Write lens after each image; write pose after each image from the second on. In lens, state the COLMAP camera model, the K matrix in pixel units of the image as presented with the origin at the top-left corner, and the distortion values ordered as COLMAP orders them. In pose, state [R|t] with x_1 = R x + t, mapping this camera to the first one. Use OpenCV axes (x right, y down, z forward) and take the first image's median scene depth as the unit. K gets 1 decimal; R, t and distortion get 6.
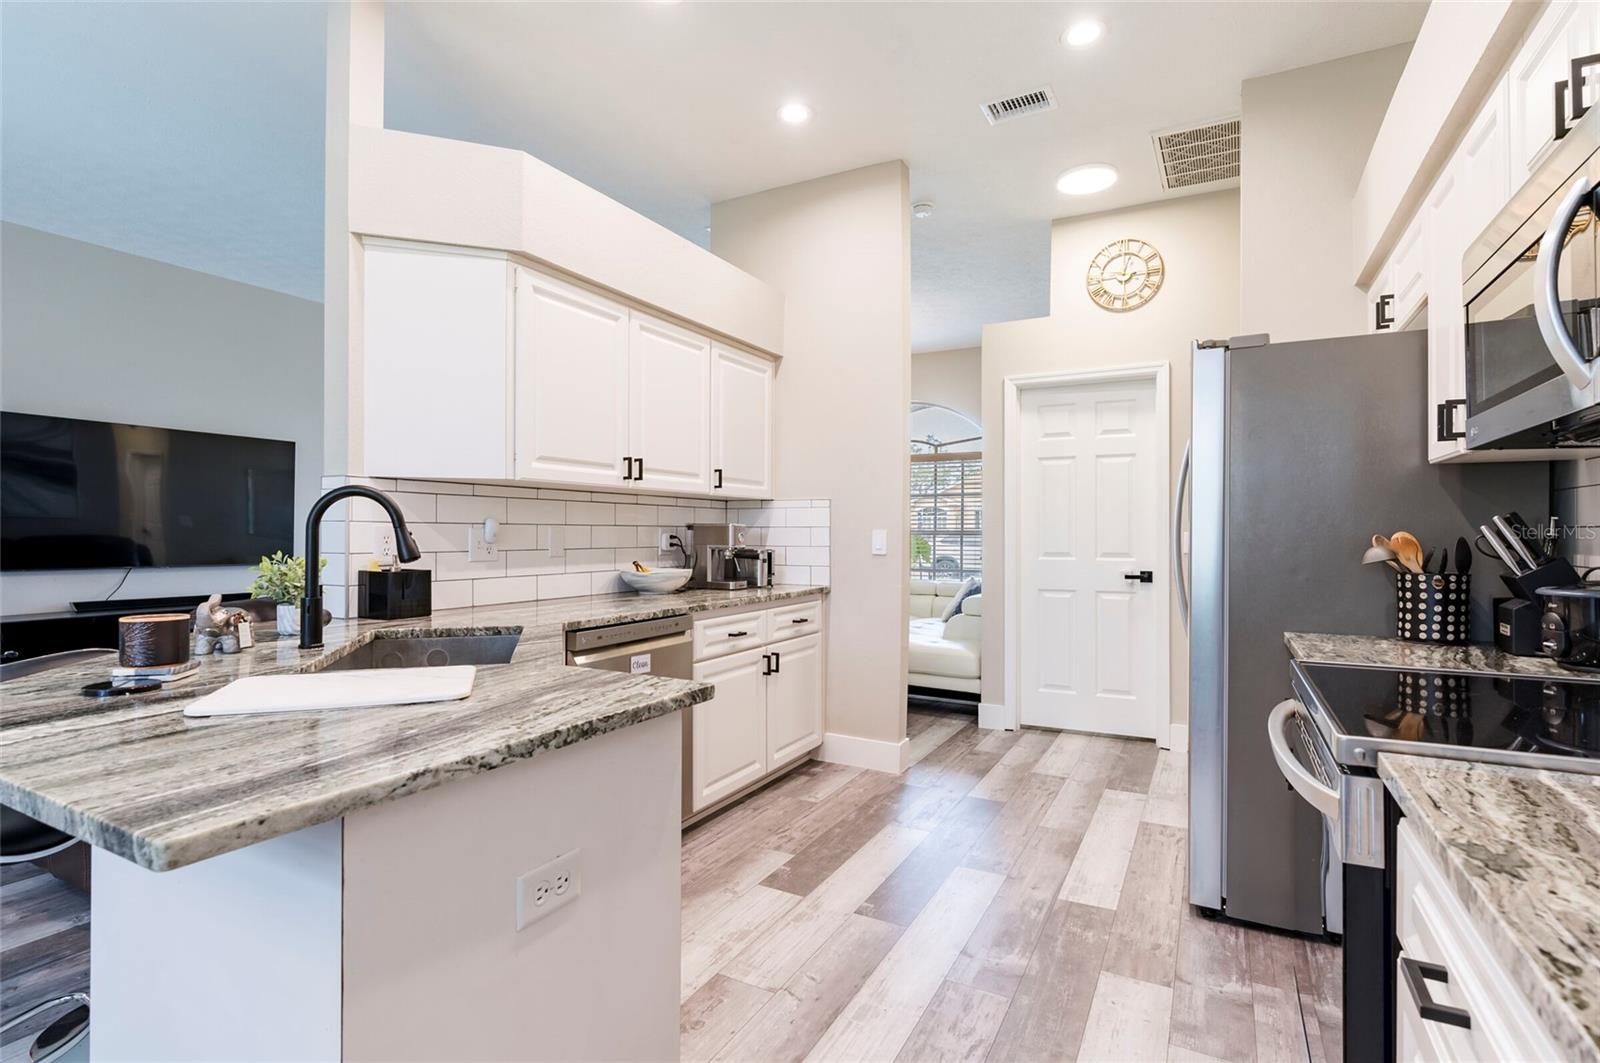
lens RADIAL K [[775.6, 0, 808.0], [0, 775.6, 531.7], [0, 0, 1]] dist [-0.002254, -0.000324]
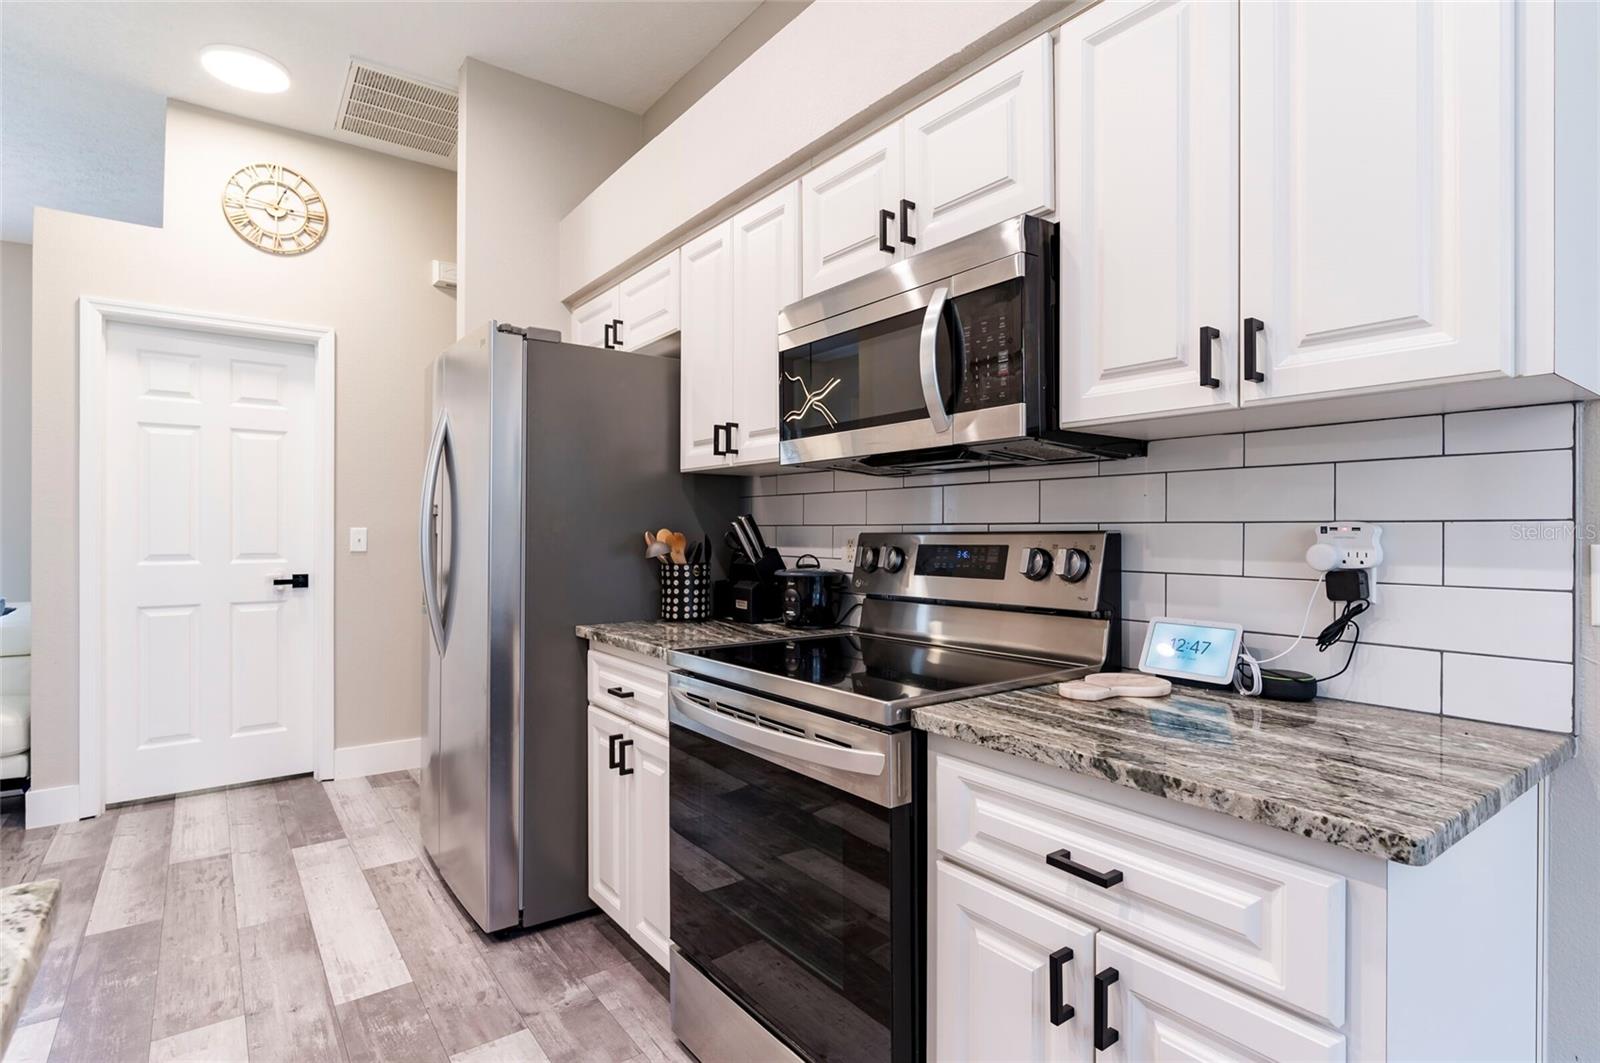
lens RADIAL K [[806.3, 0, 800.0], [0, 806.3, 531.5], [0, 0, 1]] dist [0.000269, -0.000594]
pose [[0.428705, -0.001187, 0.903444, -0.199259], [-0.004591, 0.999983, 0.003492, -0.000900], [-0.903433, -0.005644, 0.428692, 0.243094]]
